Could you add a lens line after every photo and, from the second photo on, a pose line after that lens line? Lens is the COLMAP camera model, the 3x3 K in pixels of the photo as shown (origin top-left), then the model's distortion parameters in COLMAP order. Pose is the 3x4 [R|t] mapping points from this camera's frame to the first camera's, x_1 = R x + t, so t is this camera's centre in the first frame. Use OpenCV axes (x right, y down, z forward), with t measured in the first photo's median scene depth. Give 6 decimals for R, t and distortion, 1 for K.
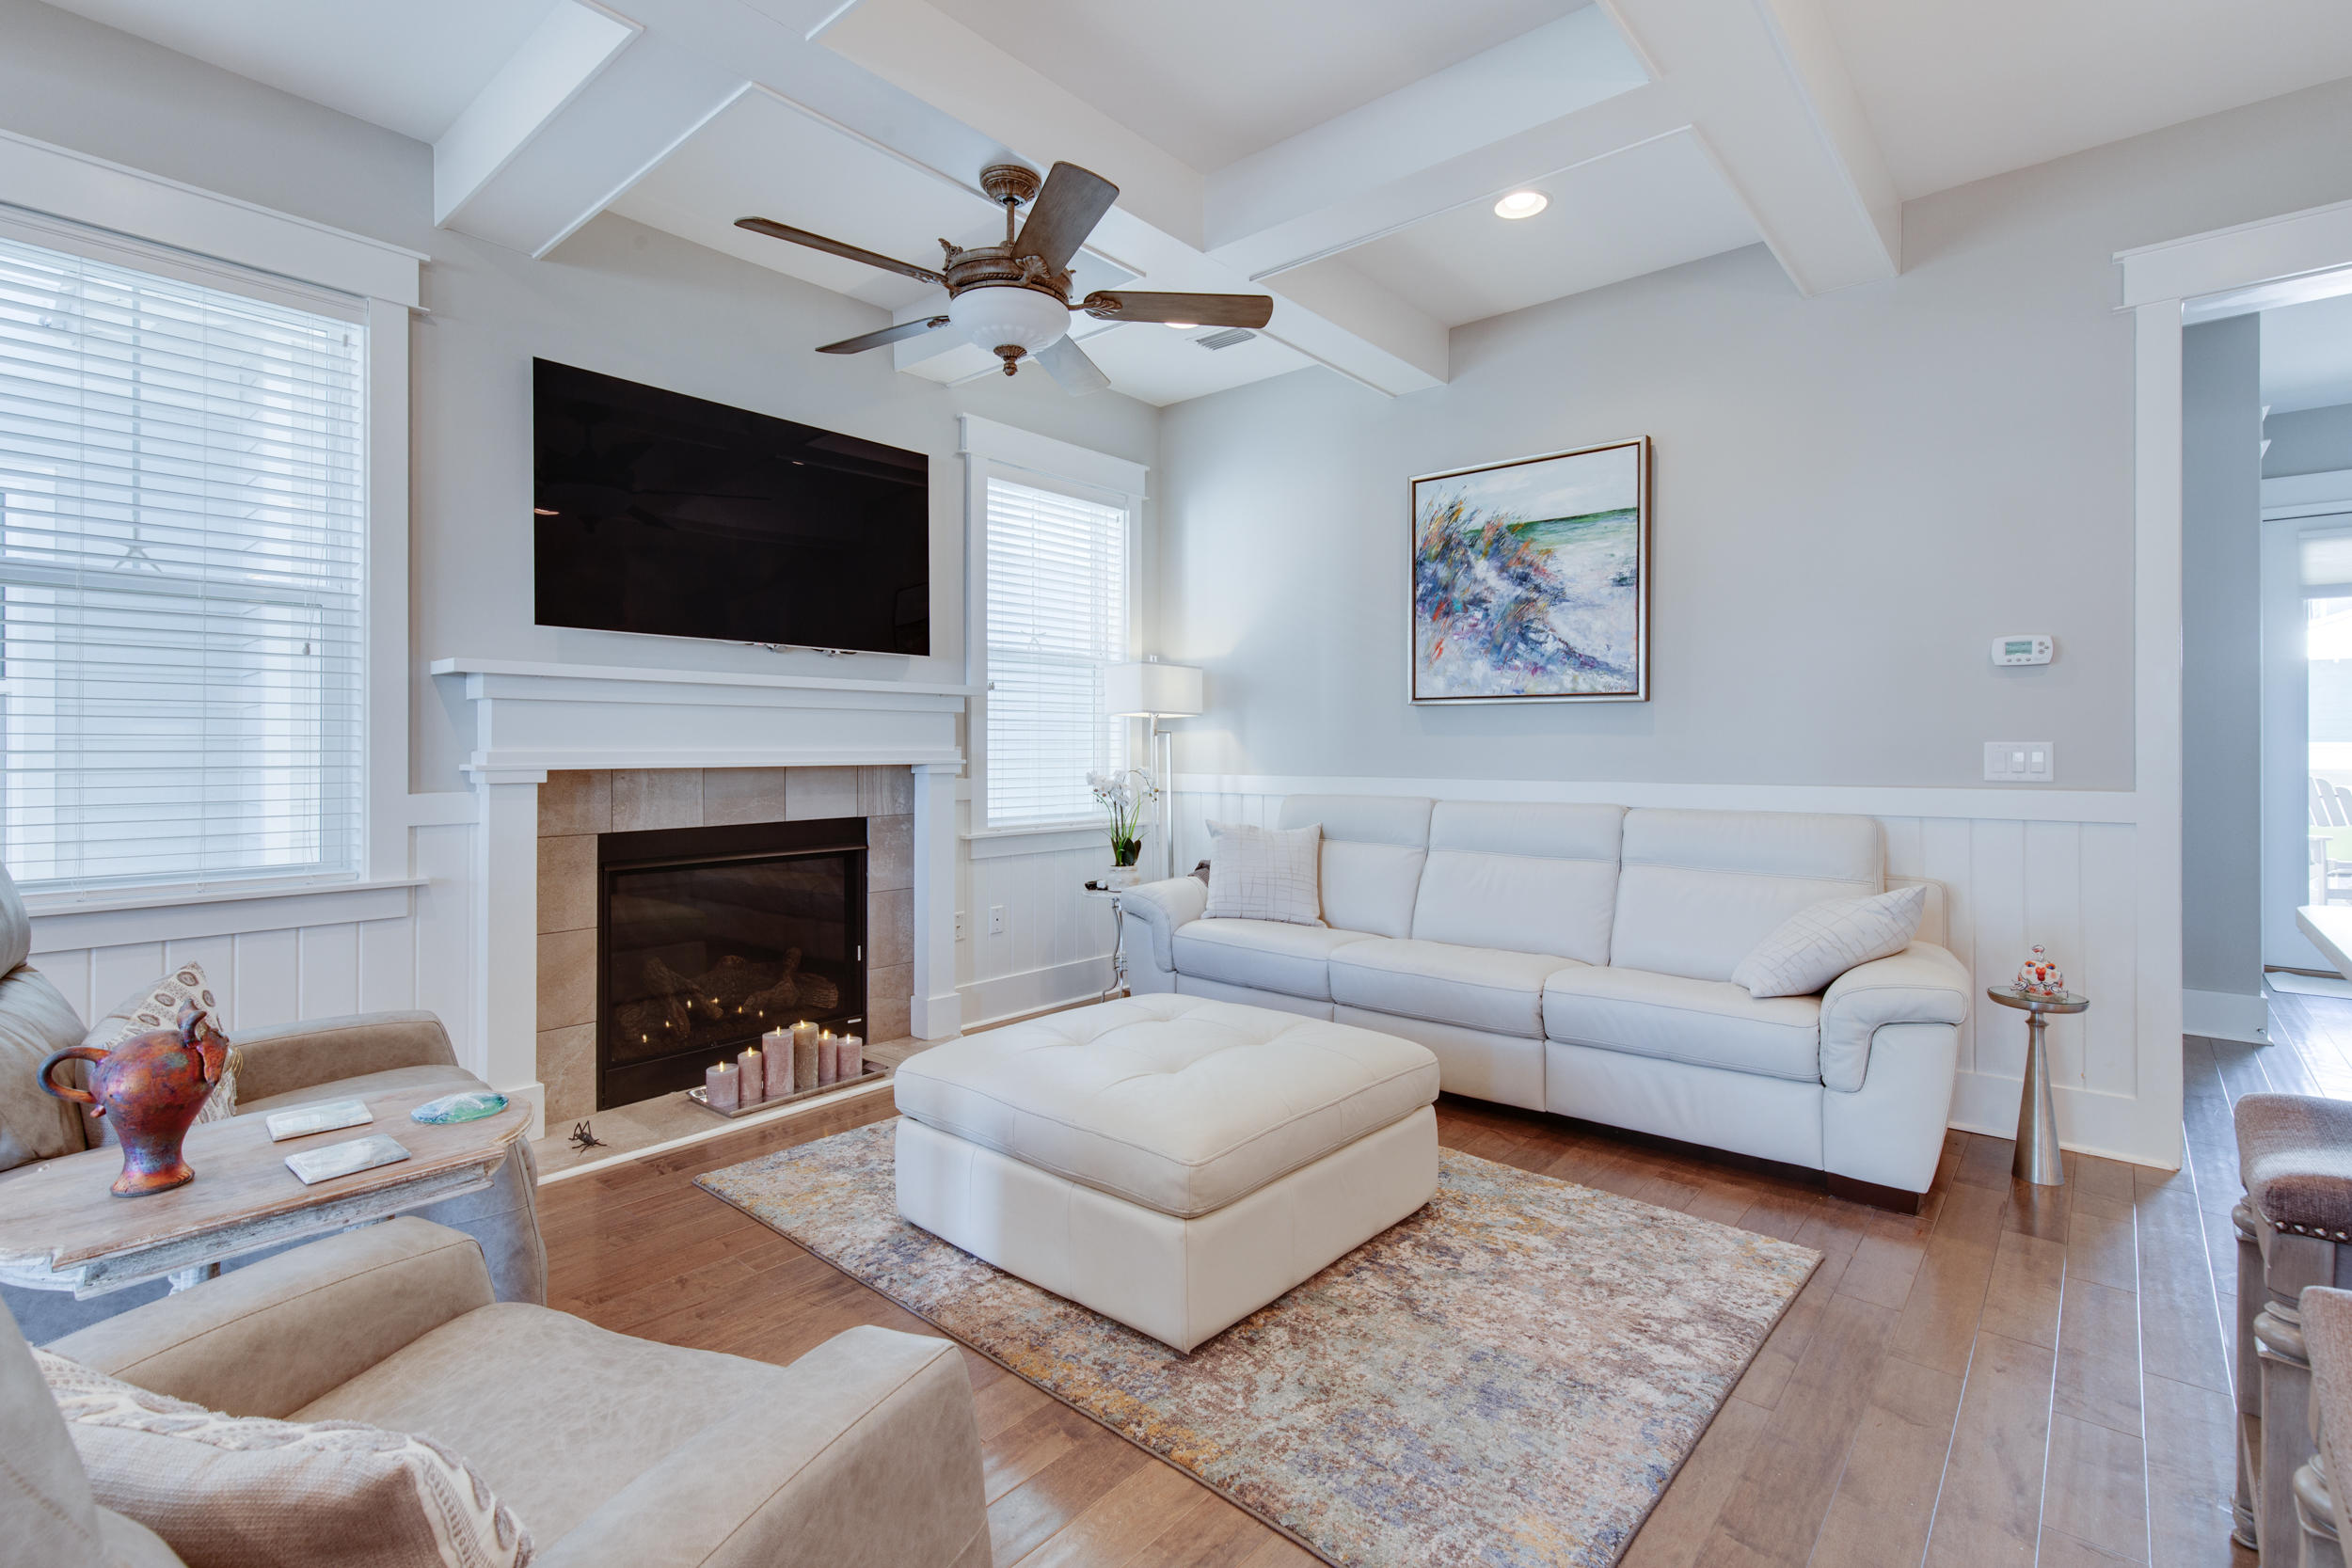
lens RADIAL K [[1069.9, 0, 1209.0], [0, 1069.9, 741.8], [0, 0, 1]] dist [0.014373, 0.000099]
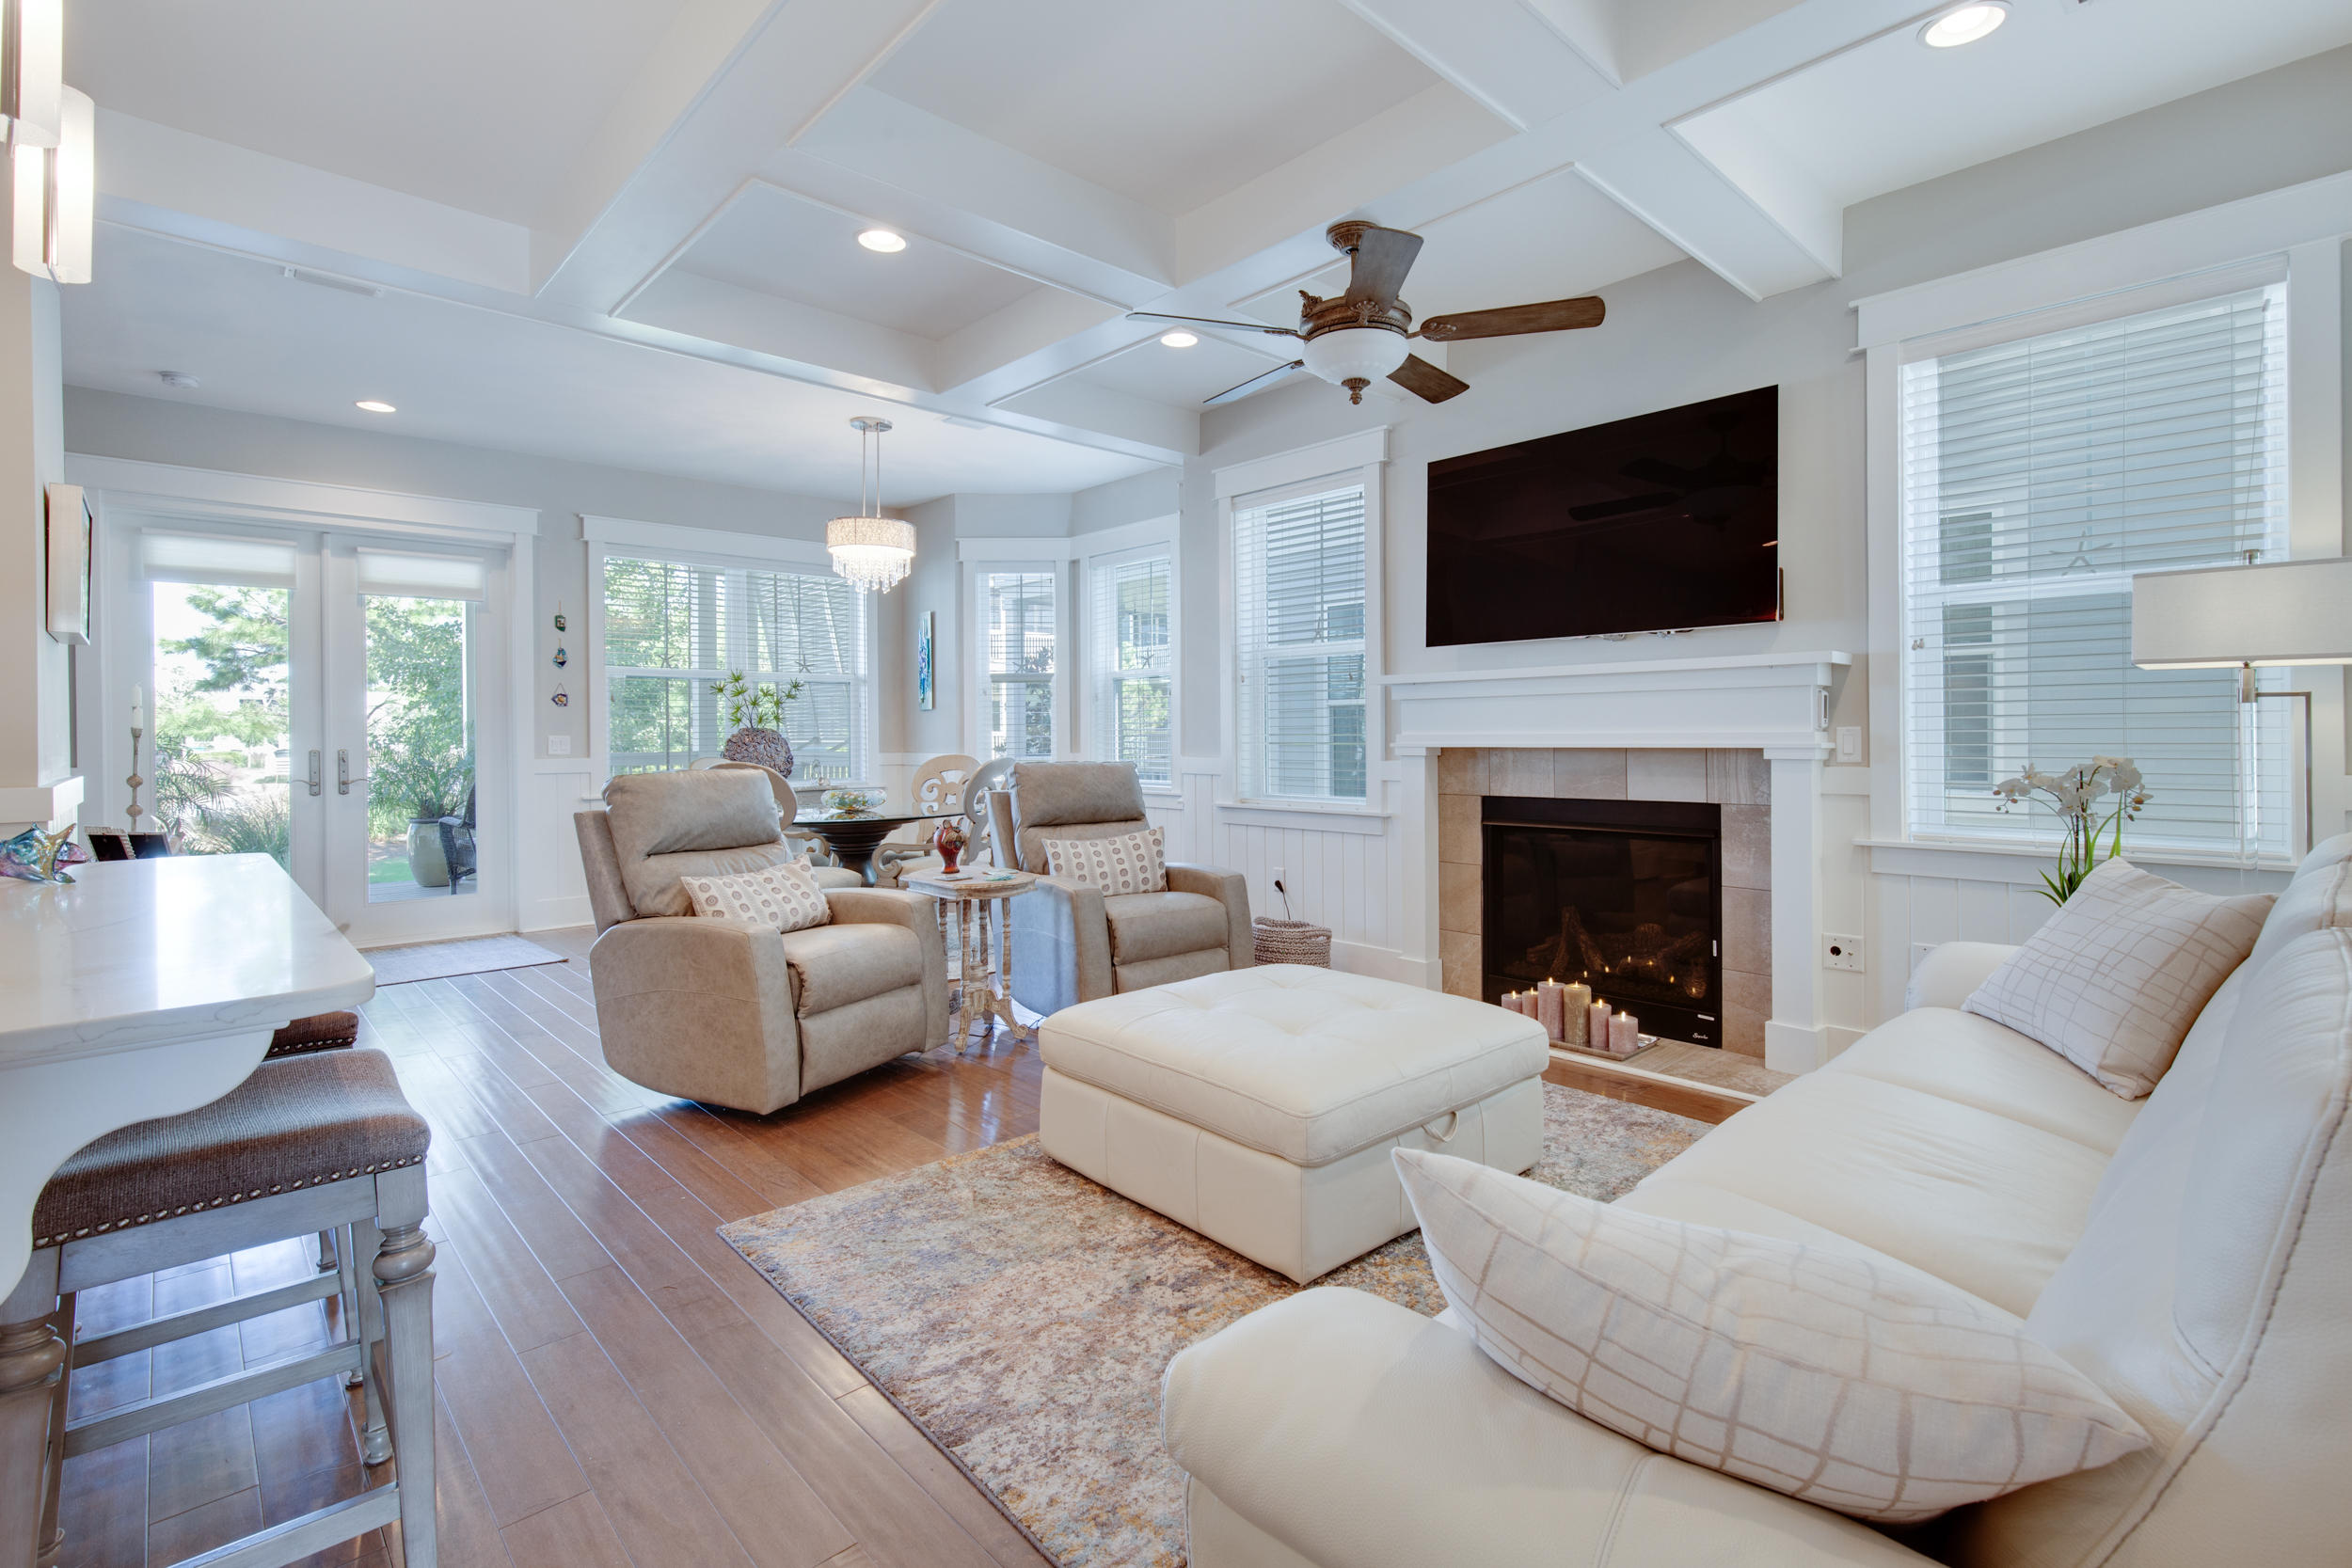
lens RADIAL K [[1088.9, 0, 1198.8], [0, 1088.9, 733.1], [0, 0, 1]] dist [0.000763, 0.000419]
pose [[-0.111063, -0.001234, -0.993813, 0.873612], [0.010735, 0.999939, -0.002442, 0.007876], [0.993755, -0.010940, -0.111043, 0.856132]]
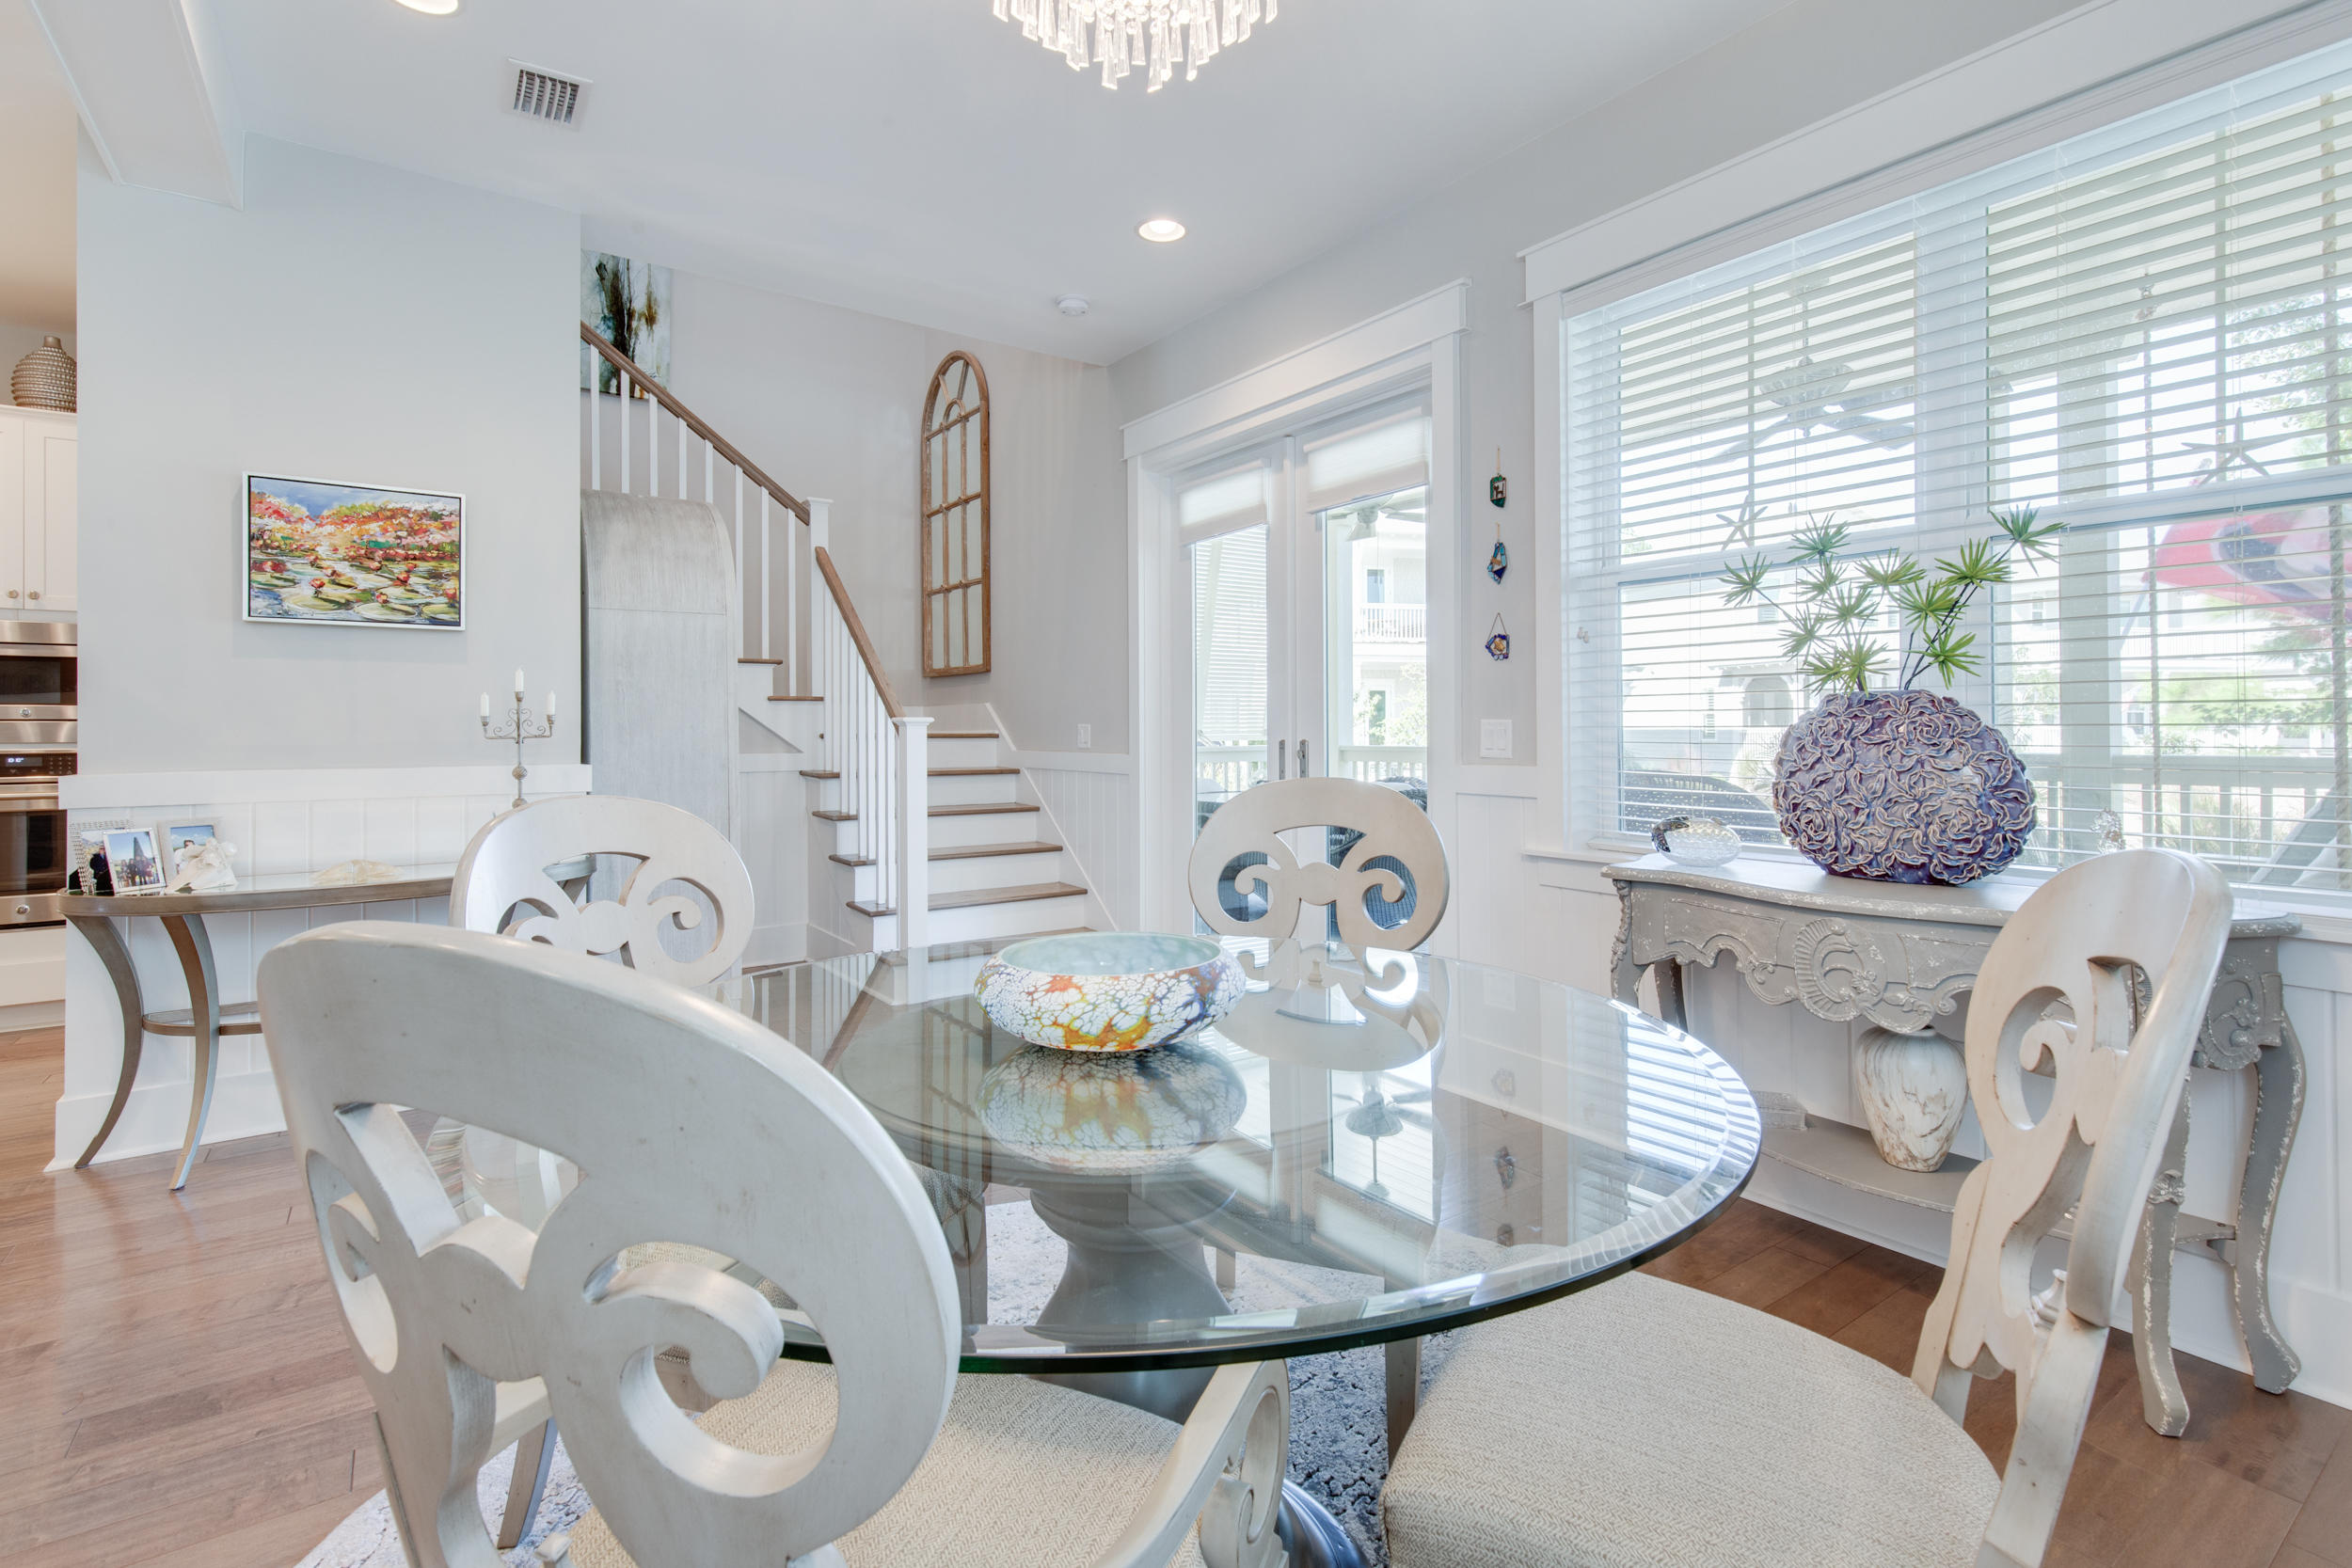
lens RADIAL K [[1088.9, 0, 1198.8], [0, 1088.9, 733.1], [0, 0, 1]] dist [0.000763, 0.000419]
pose [[-0.971005, 0.004146, 0.239023, -1.044385], [0.003483, 0.999989, -0.003194, 0.010311], [-0.239034, -0.002269, -0.971009, 0.478614]]
